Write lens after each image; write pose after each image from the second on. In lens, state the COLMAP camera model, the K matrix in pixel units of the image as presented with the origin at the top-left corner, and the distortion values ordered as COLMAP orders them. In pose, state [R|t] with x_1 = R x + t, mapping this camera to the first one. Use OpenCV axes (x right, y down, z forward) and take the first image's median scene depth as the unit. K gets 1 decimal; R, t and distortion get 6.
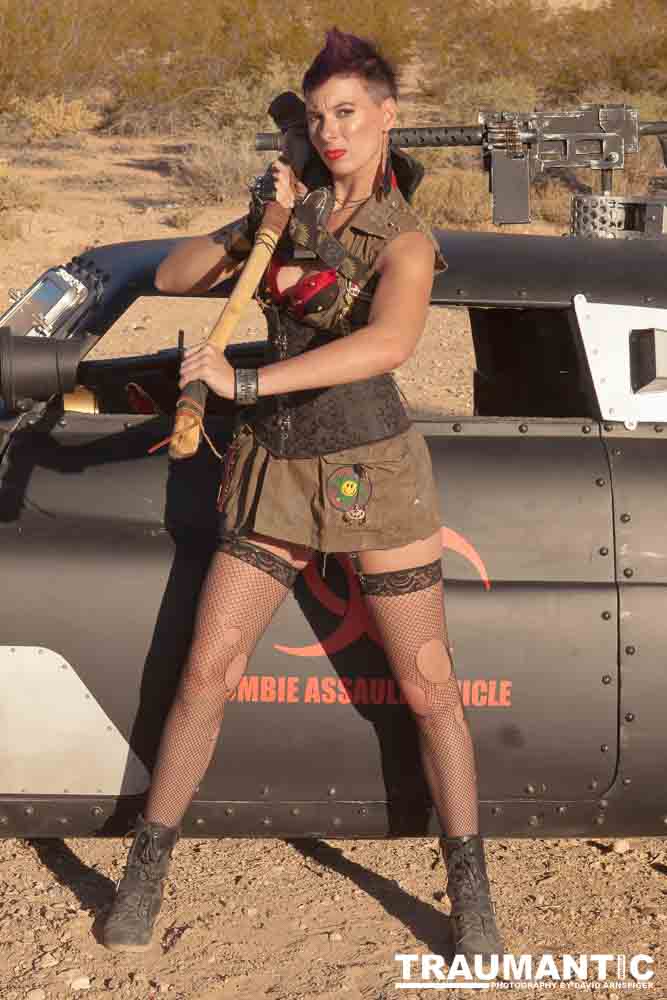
lens RADIAL K [[2515.4, 0, 333.7], [0, 2515.4, 451.8], [0, 0, 1]] dist [0.086131, 0.105673]
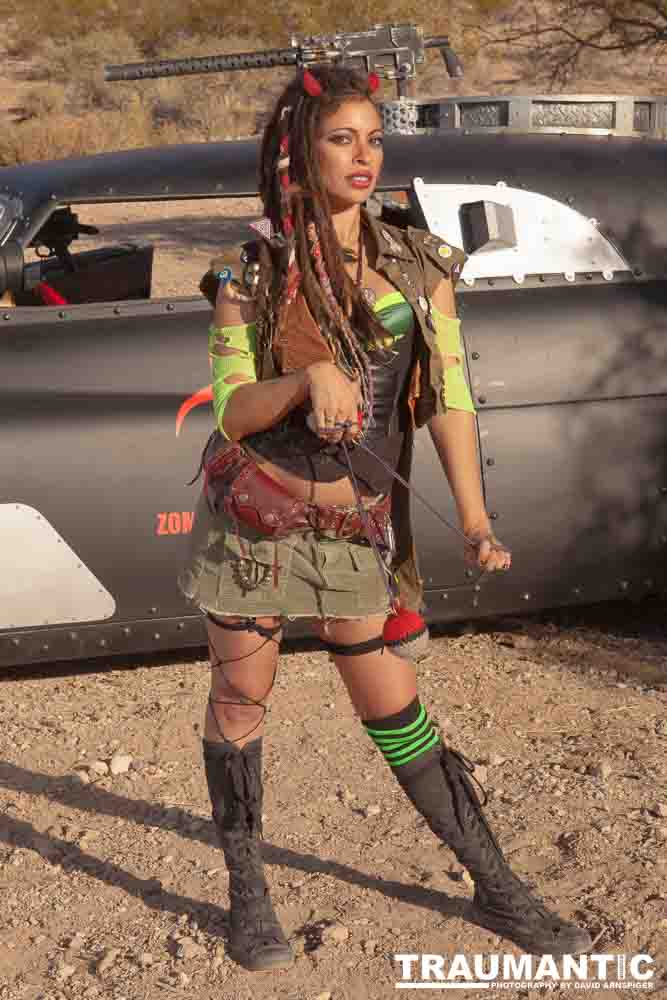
lens RADIAL K [[2311.3, 0, 329.9], [0, 2311.3, 441.2], [0, 0, 1]] dist [0.069395, -0.055234]
pose [[0.981041, -0.091939, 0.170602, -0.137246], [0.087337, 0.995588, 0.034306, 0.020794], [-0.173003, -0.018756, 0.984743, -0.091143]]
